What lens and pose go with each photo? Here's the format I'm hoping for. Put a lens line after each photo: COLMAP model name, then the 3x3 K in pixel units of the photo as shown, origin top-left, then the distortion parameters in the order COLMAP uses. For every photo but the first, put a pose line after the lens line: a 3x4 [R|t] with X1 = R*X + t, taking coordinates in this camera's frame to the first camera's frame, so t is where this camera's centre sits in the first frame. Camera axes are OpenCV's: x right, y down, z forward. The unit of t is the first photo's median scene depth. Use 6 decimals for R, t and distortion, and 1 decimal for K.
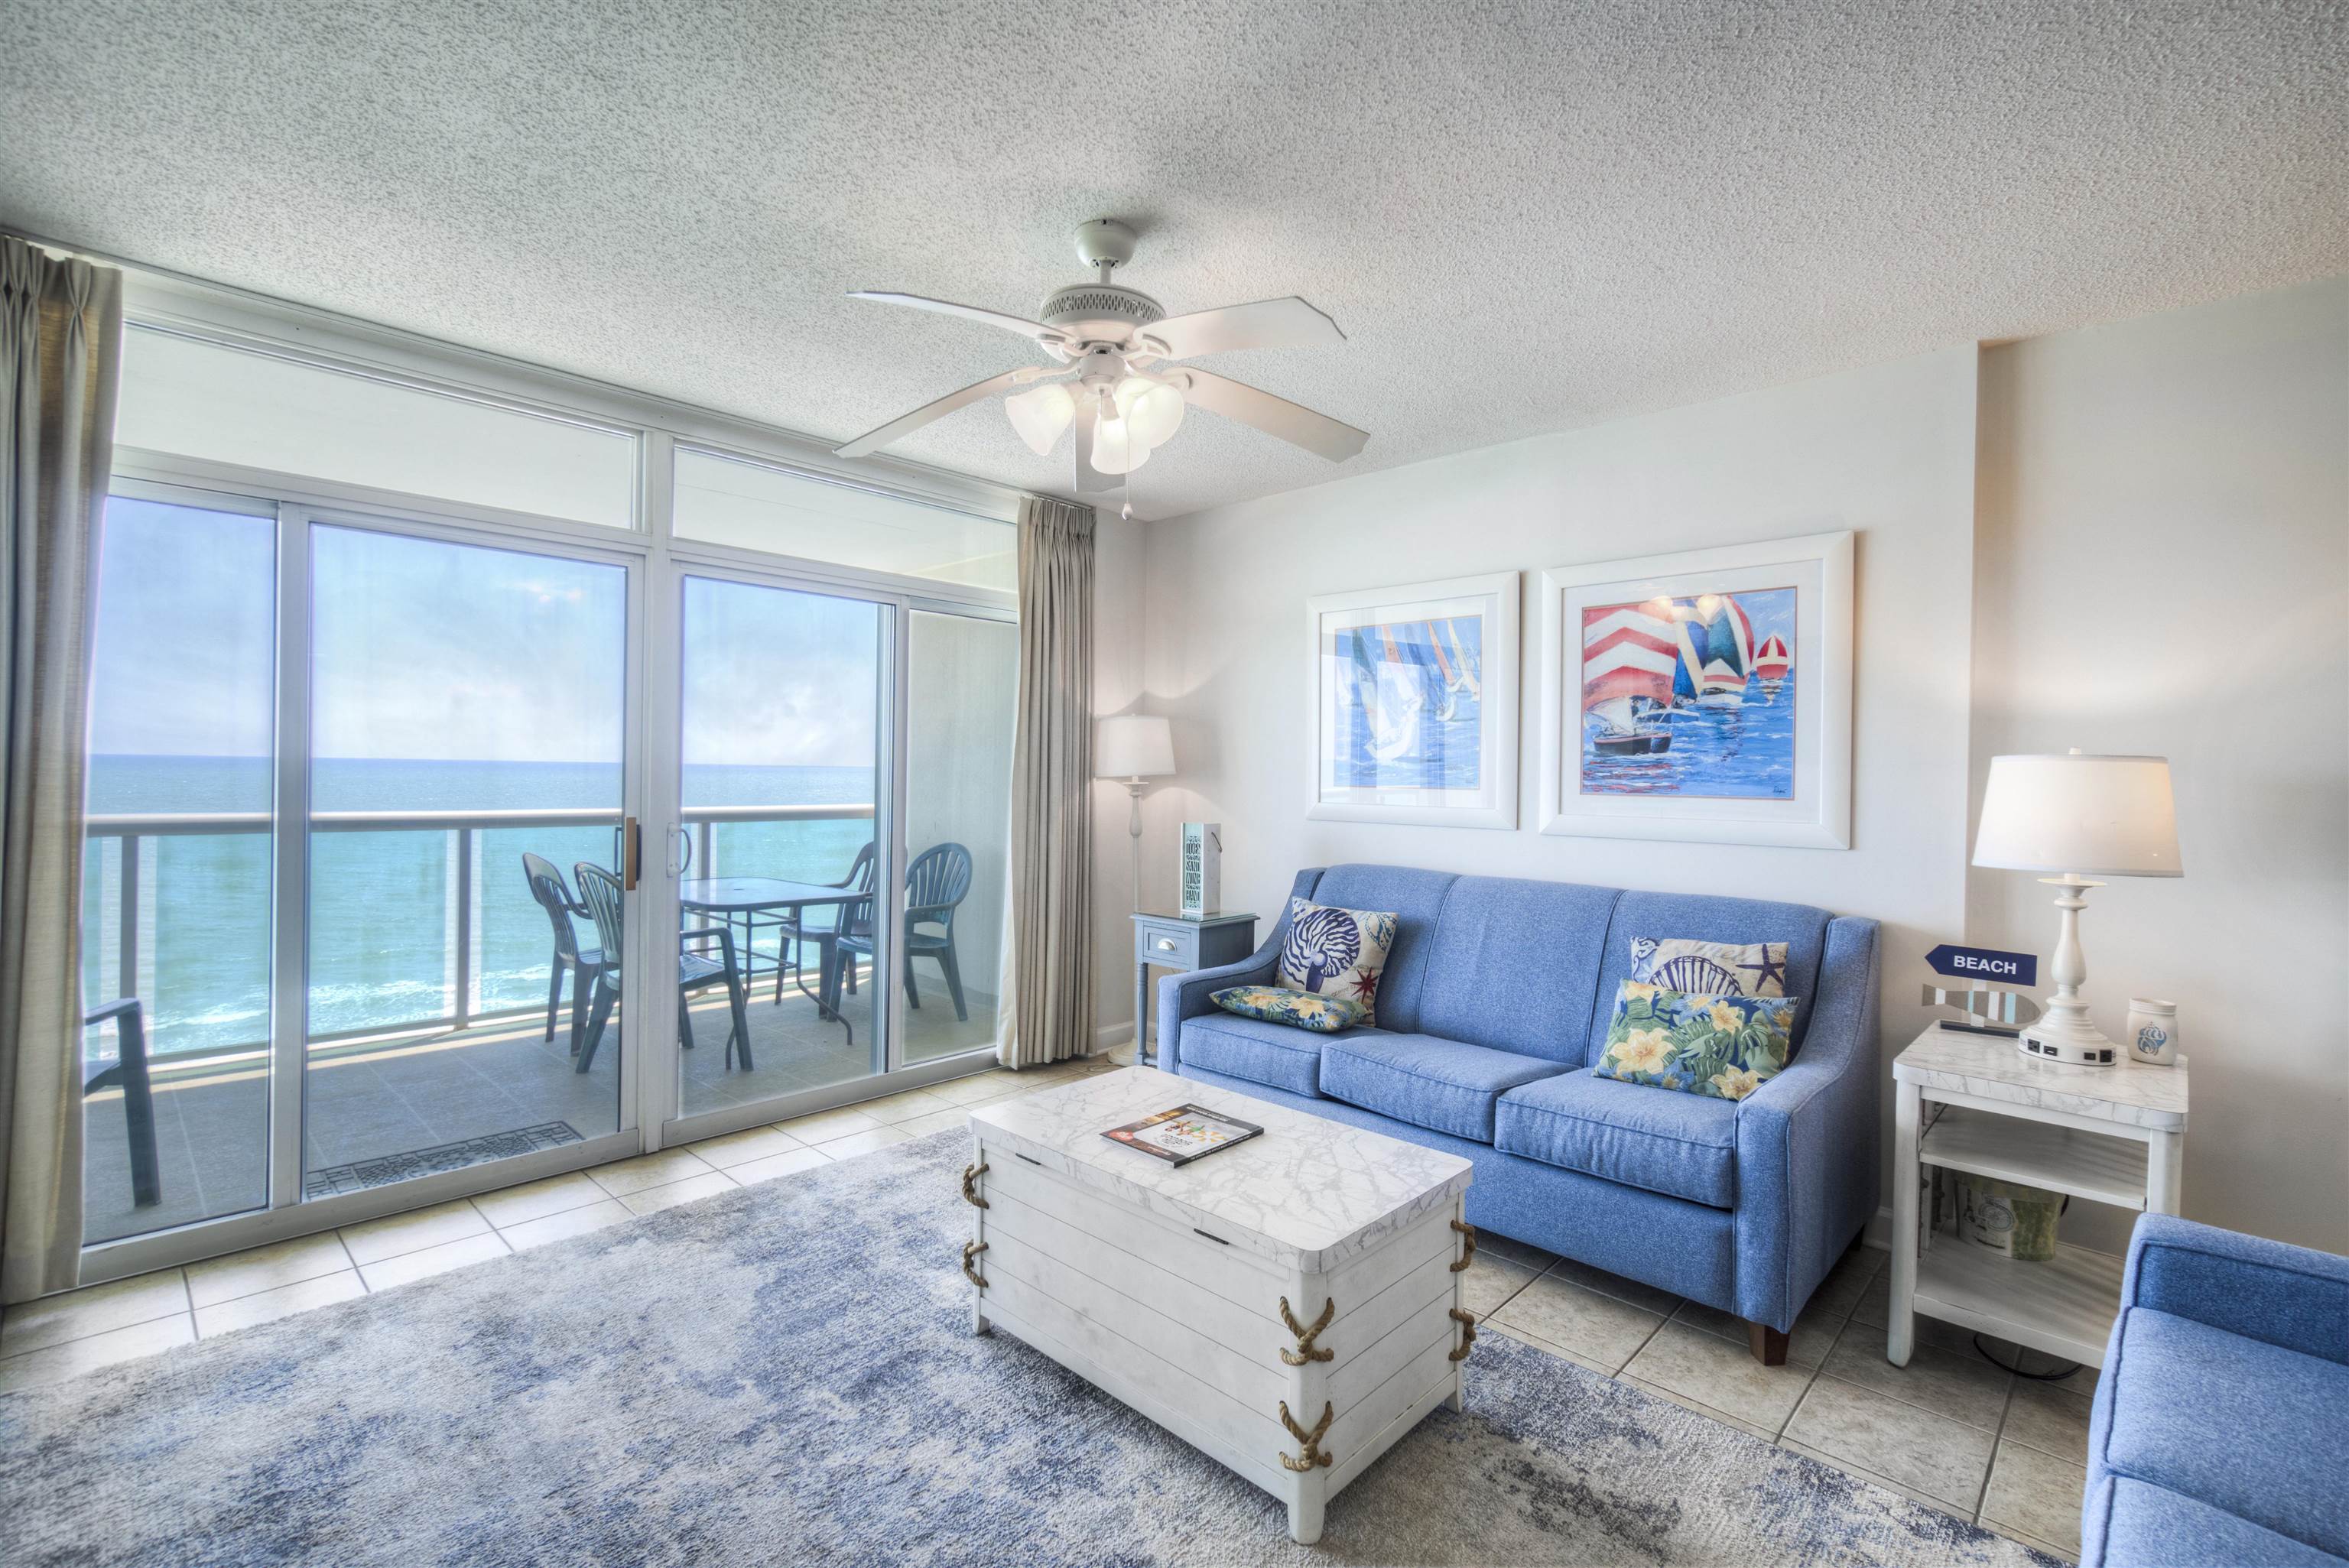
lens RADIAL K [[1047.8, 0, 1170.0], [0, 1047.8, 773.9], [0, 0, 1]] dist [-0.000292, -0.000118]
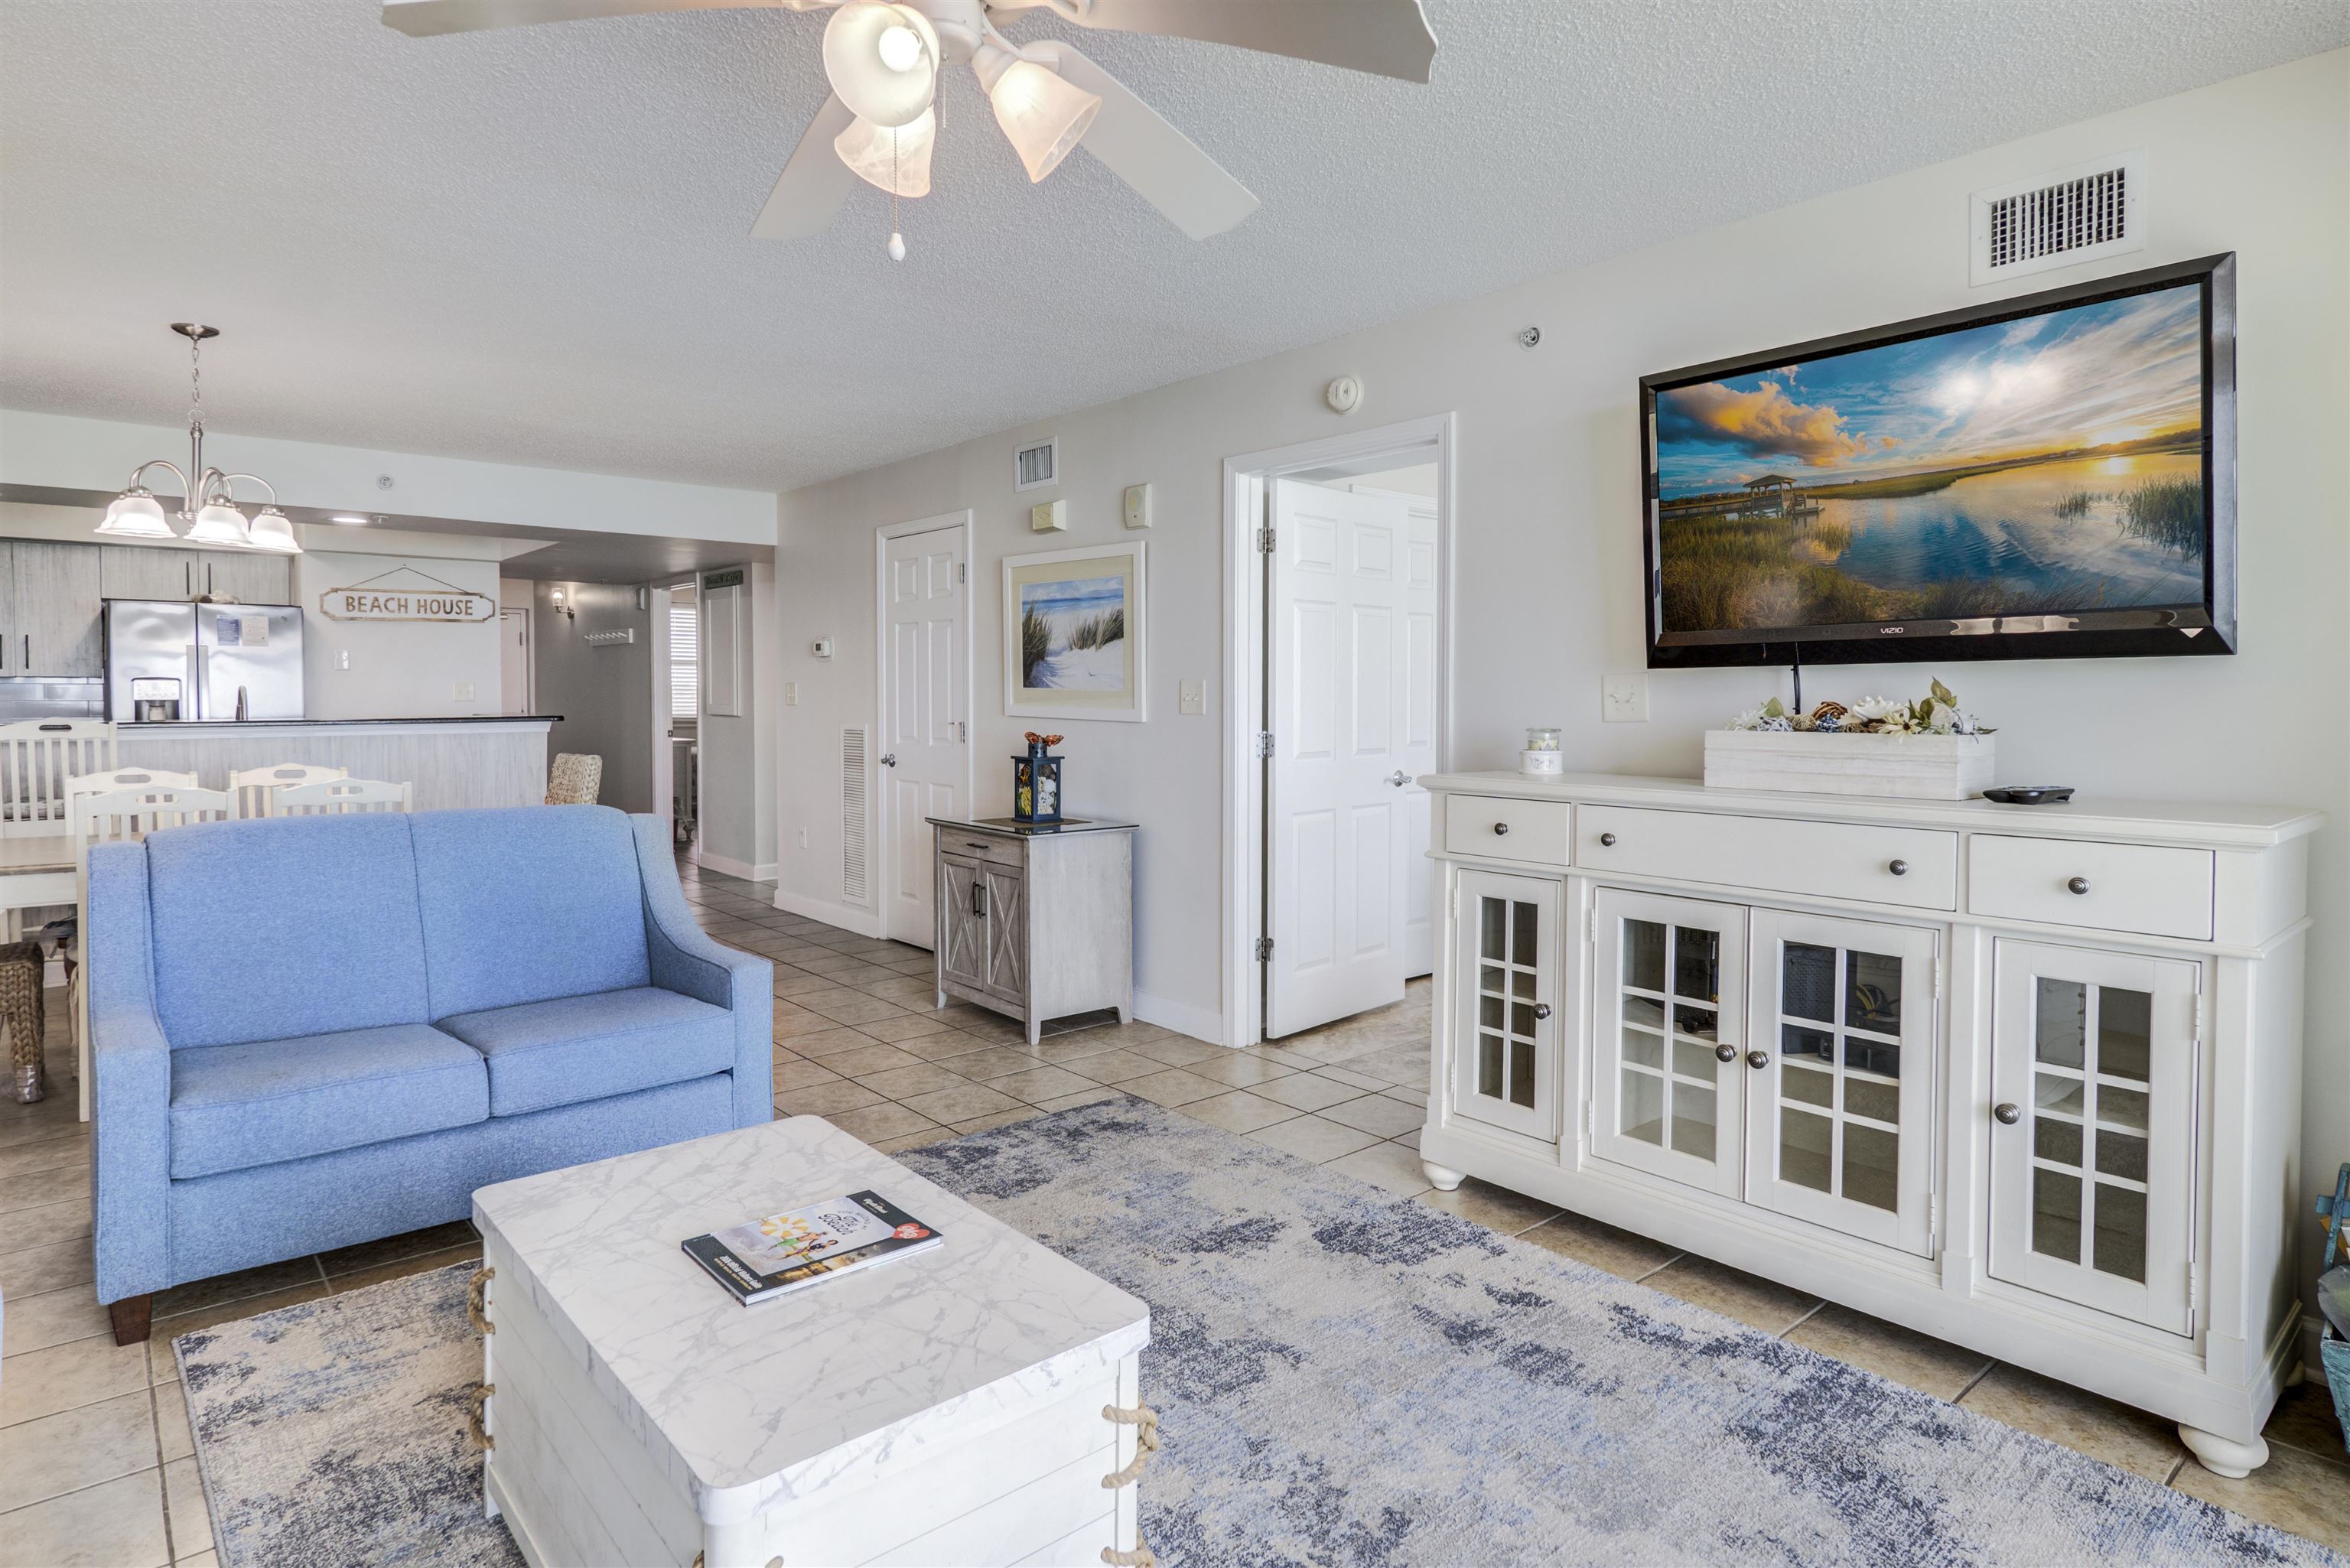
lens RADIAL K [[1265.5, 0, 1168.2], [0, 1265.5, 730.4], [0, 0, 1]] dist [0.000339, -0.000195]
pose [[-0.995751, -0.021962, 0.089430, -0.213090], [-0.019118, 0.999288, 0.032537, -0.001790], [-0.090080, 0.030689, -0.995462, 1.384941]]
